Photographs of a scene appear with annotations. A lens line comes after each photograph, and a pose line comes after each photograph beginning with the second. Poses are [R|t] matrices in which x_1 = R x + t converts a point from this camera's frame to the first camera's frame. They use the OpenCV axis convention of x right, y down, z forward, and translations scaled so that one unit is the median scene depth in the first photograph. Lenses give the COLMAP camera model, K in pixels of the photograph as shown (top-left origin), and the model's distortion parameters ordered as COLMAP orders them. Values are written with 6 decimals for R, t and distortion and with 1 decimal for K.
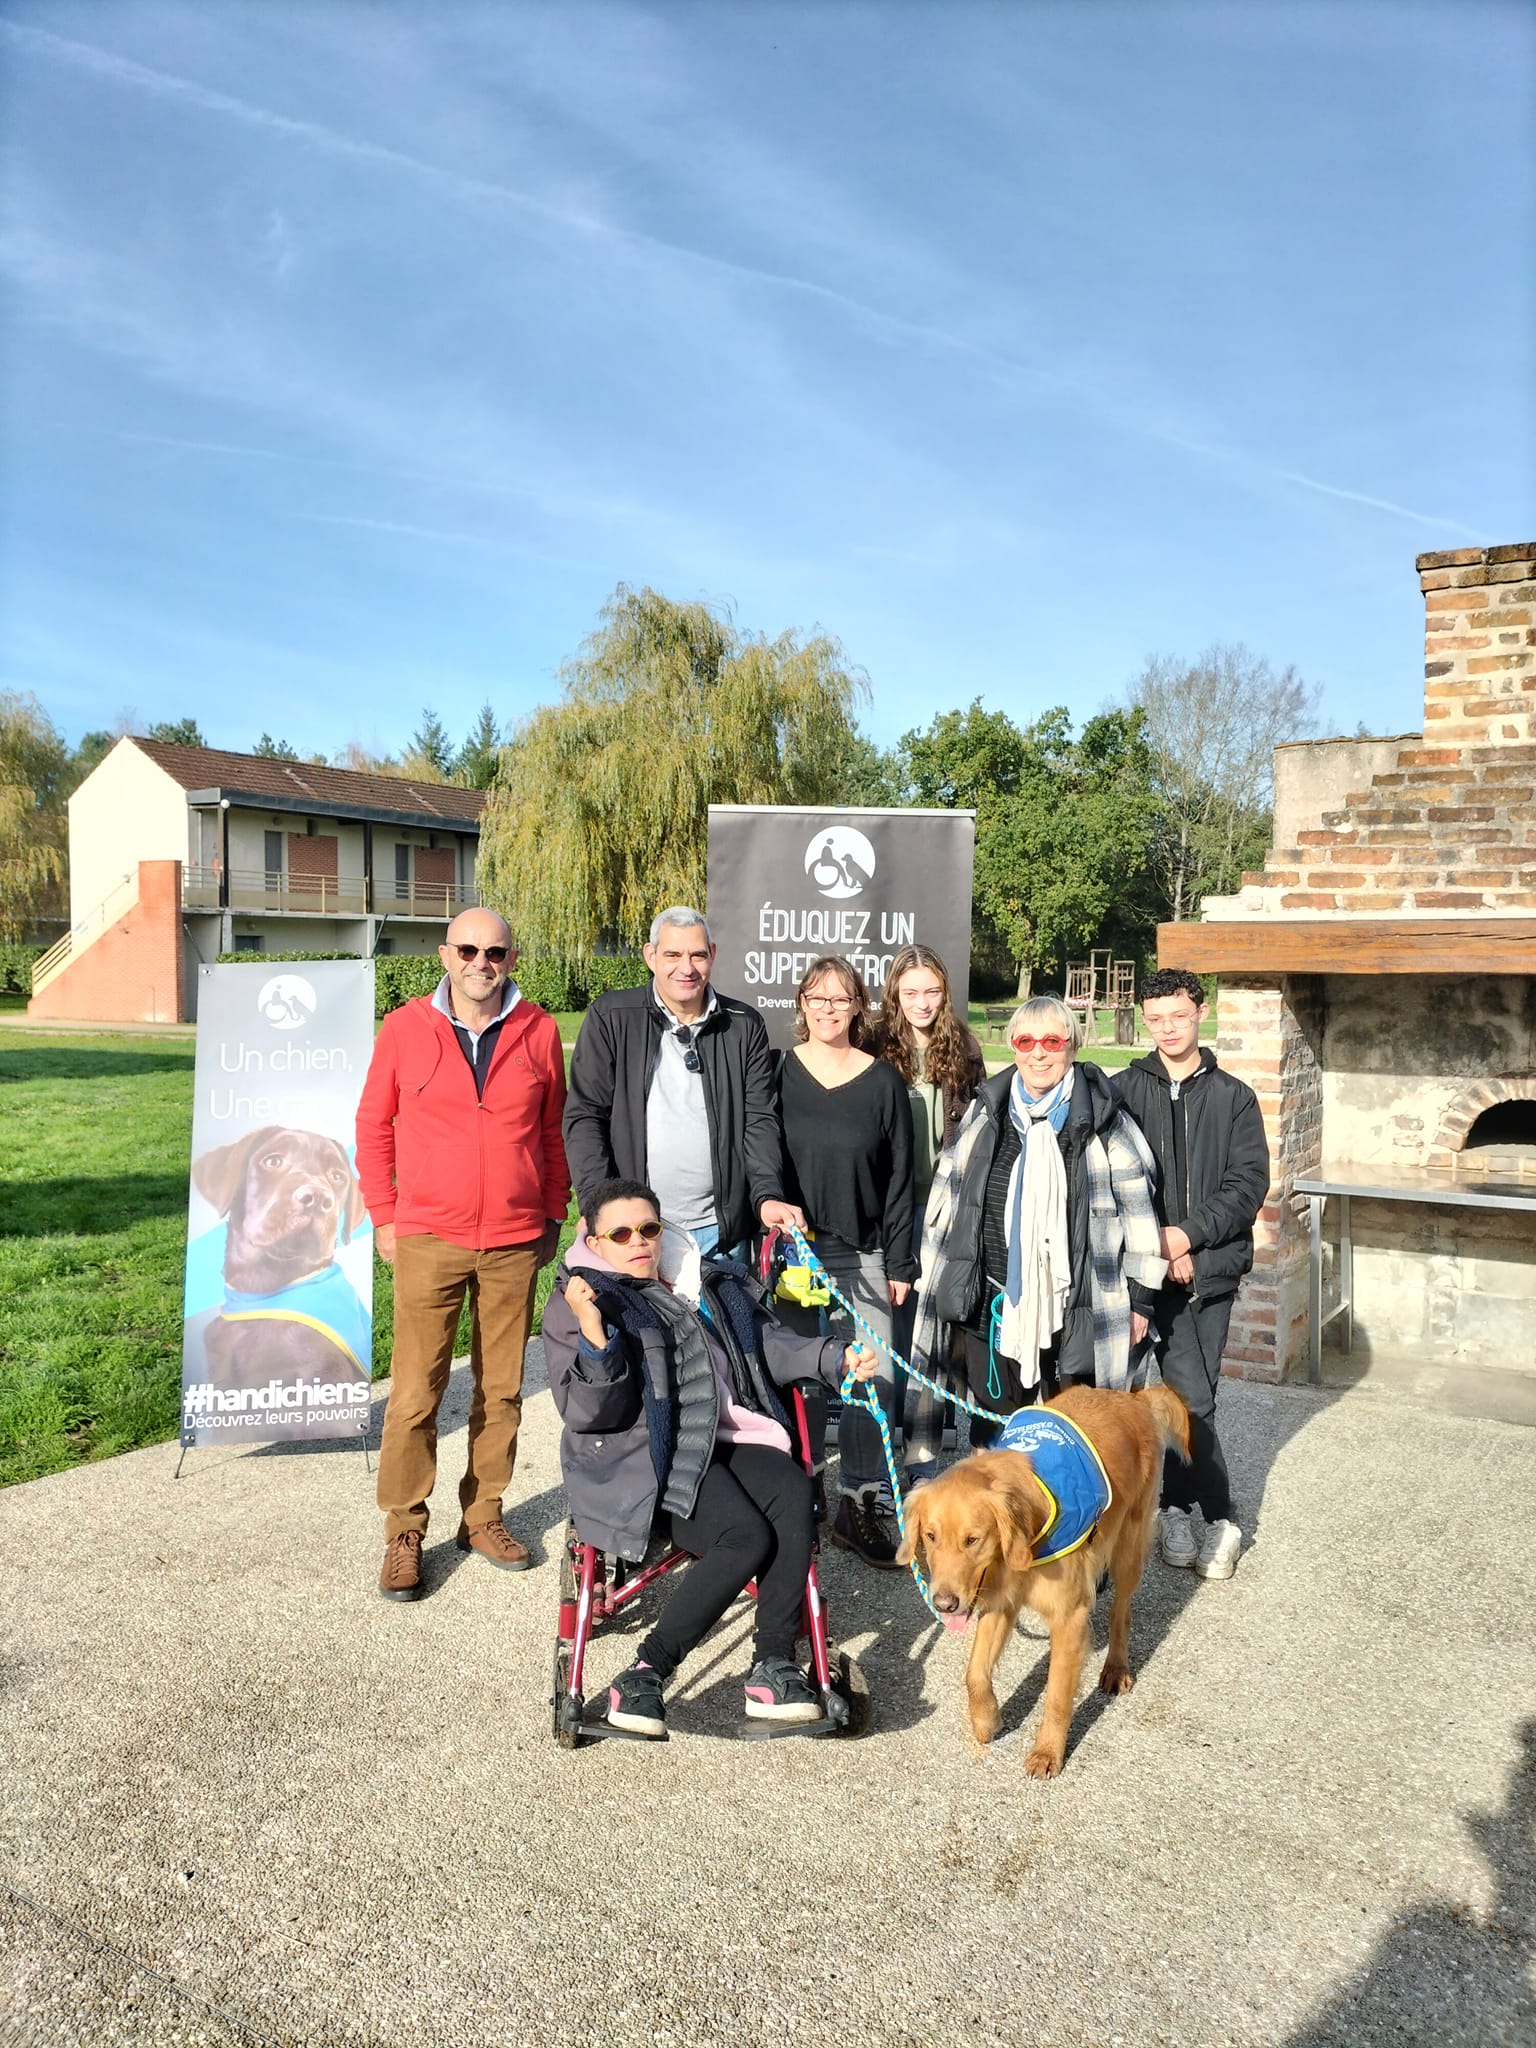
lens RADIAL K [[1484.0, 0, 751.1], [0, 1484.0, 1017.0], [0, 0, 1]] dist [0.110887, -0.234963]
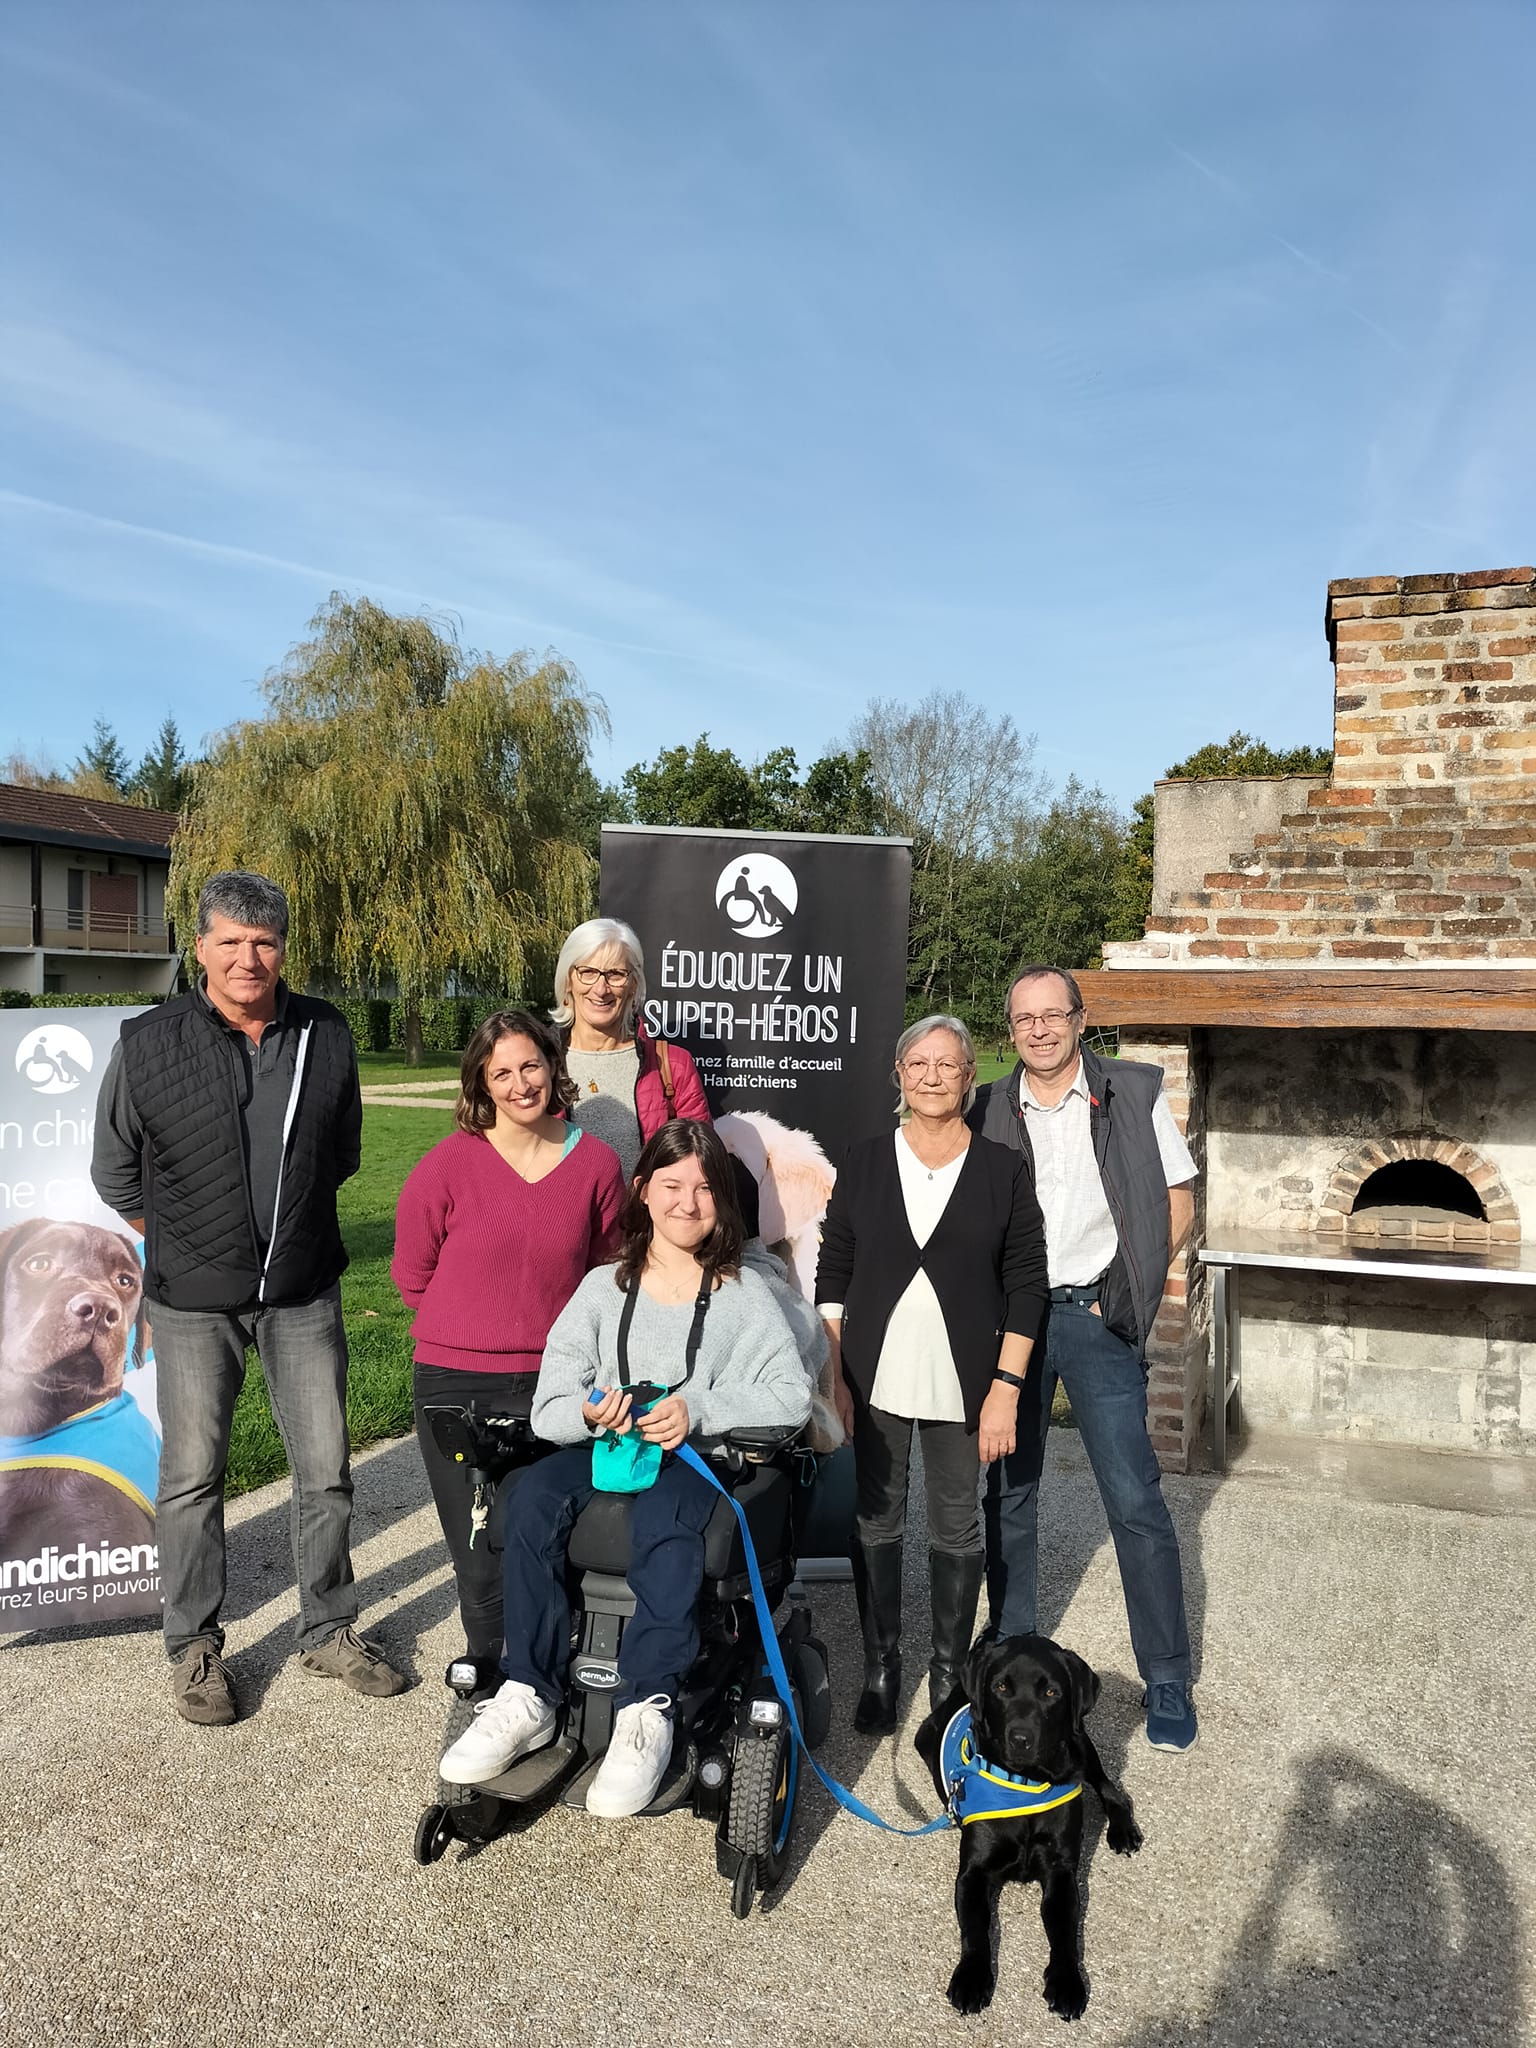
lens RADIAL K [[1542.1, 0, 754.7], [0, 1542.1, 1044.3], [0, 0, 1]] dist [0.123815, -0.234288]
pose [[0.983132, 0.002201, 0.182884, -0.076115], [-0.000134, 0.999936, -0.011317, -0.006496], [-0.182898, 0.011101, 0.983069, 0.095698]]
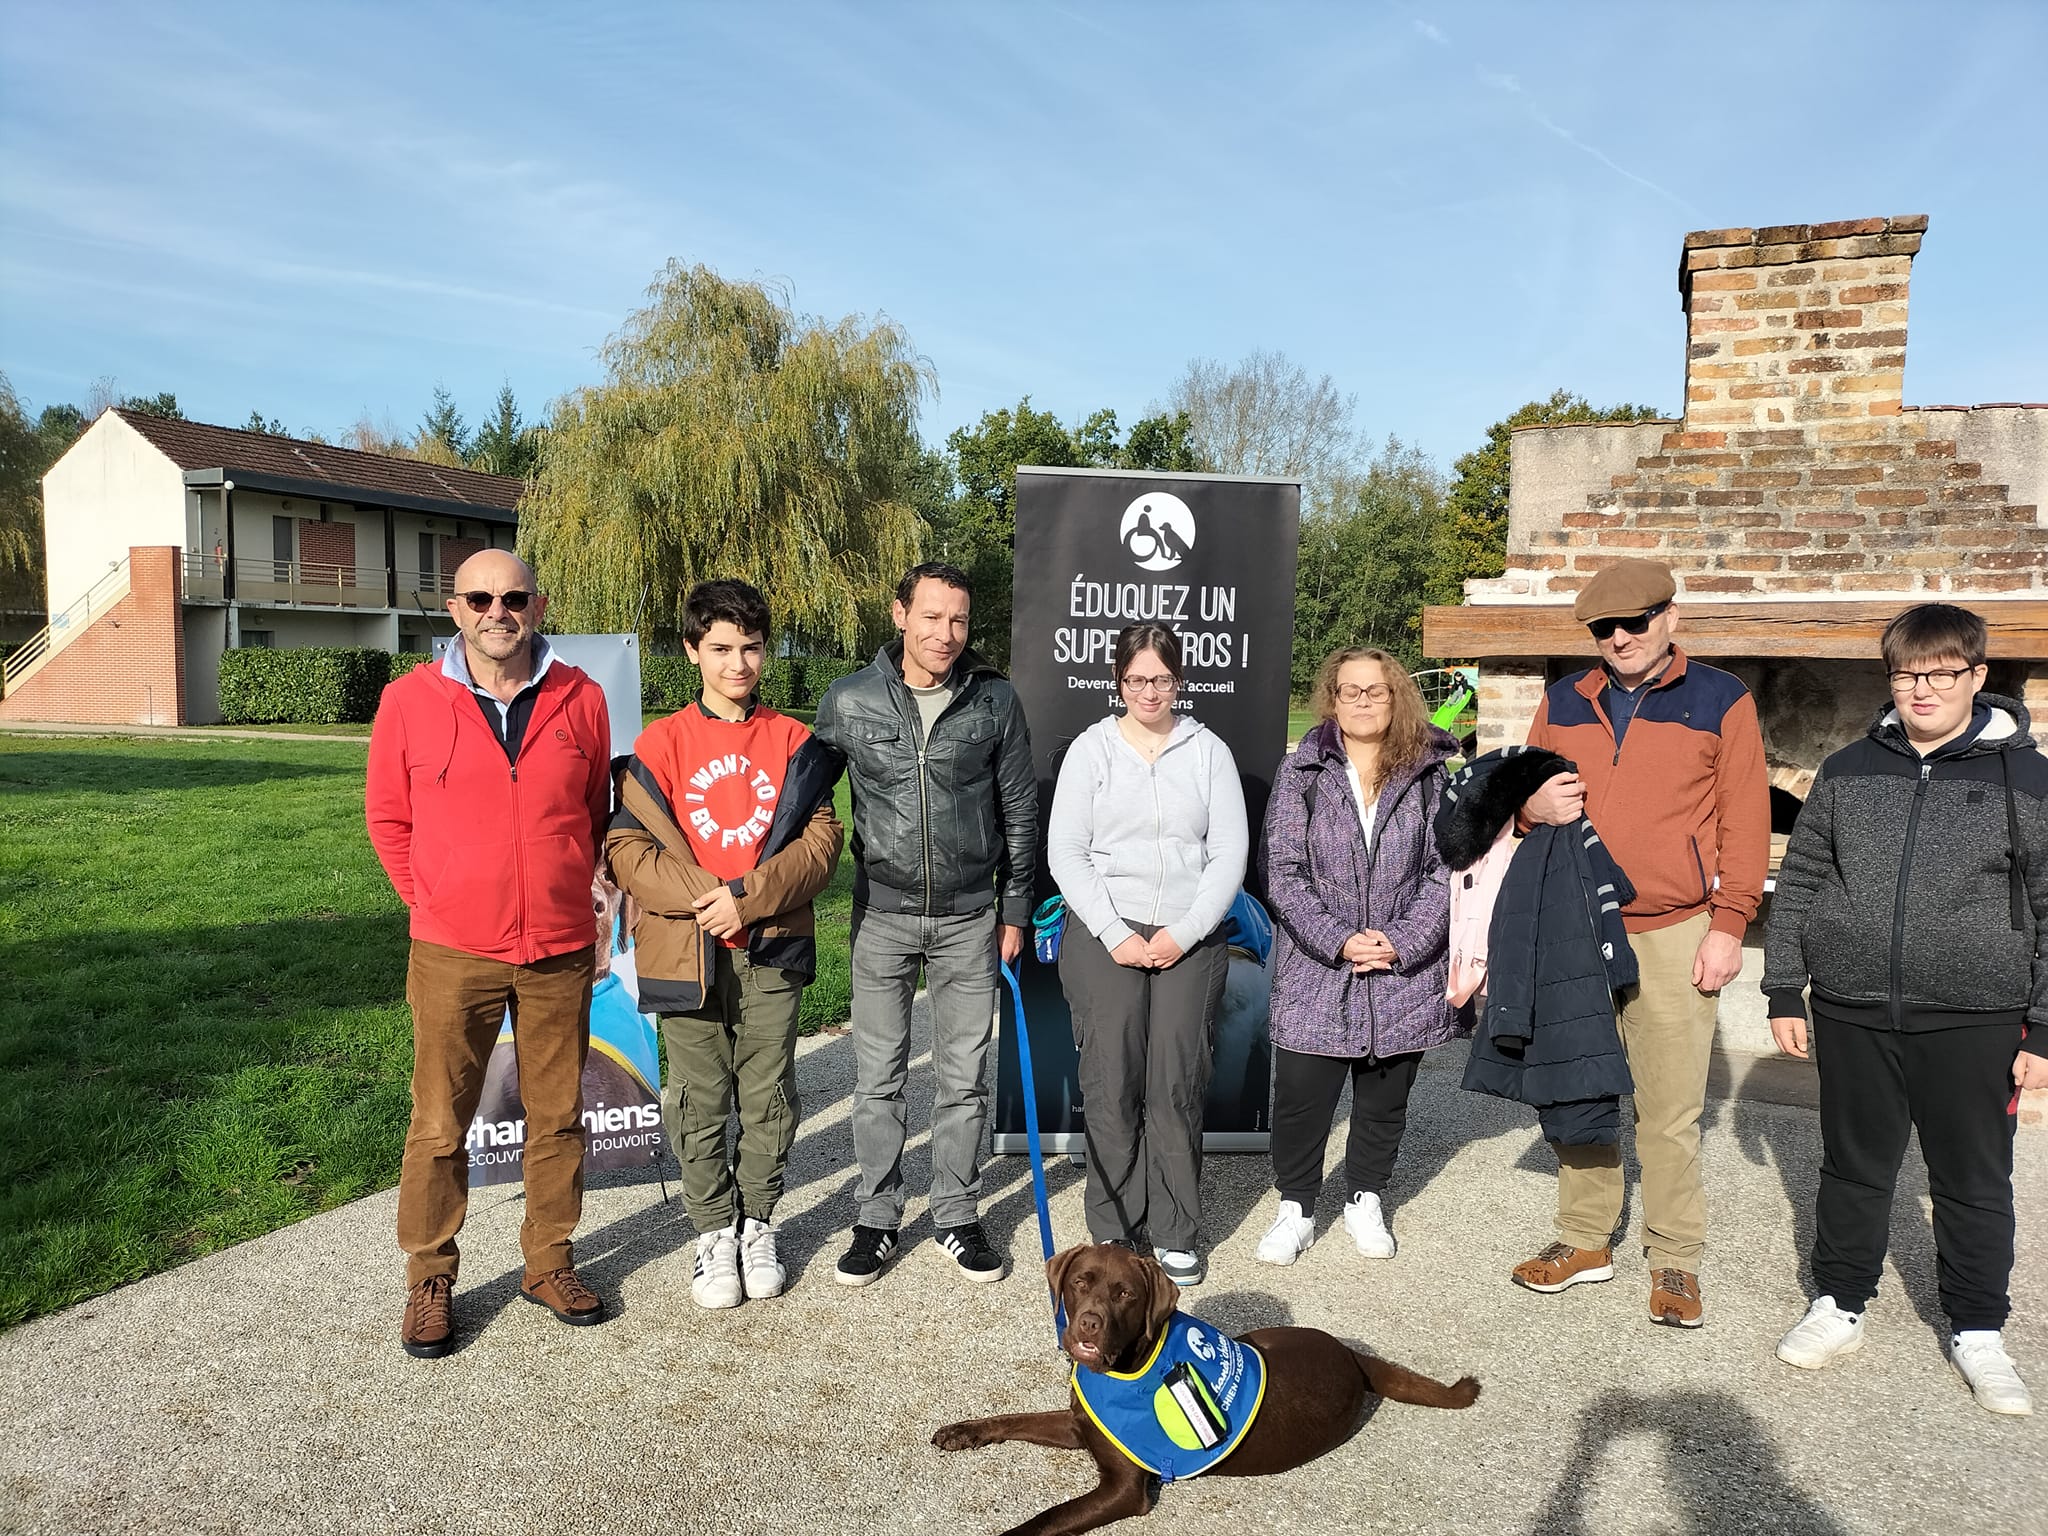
lens RADIAL K [[1508.6, 0, 1025.7], [0, 1508.6, 773.5], [0, 0, 1]] dist [0.085433, -0.132857]
pose [[0.988627, -0.006458, 0.150248, -0.121330], [0.001248, 0.999395, 0.034745, 0.010191], [-0.150382, -0.034163, 0.988038, 0.054367]]
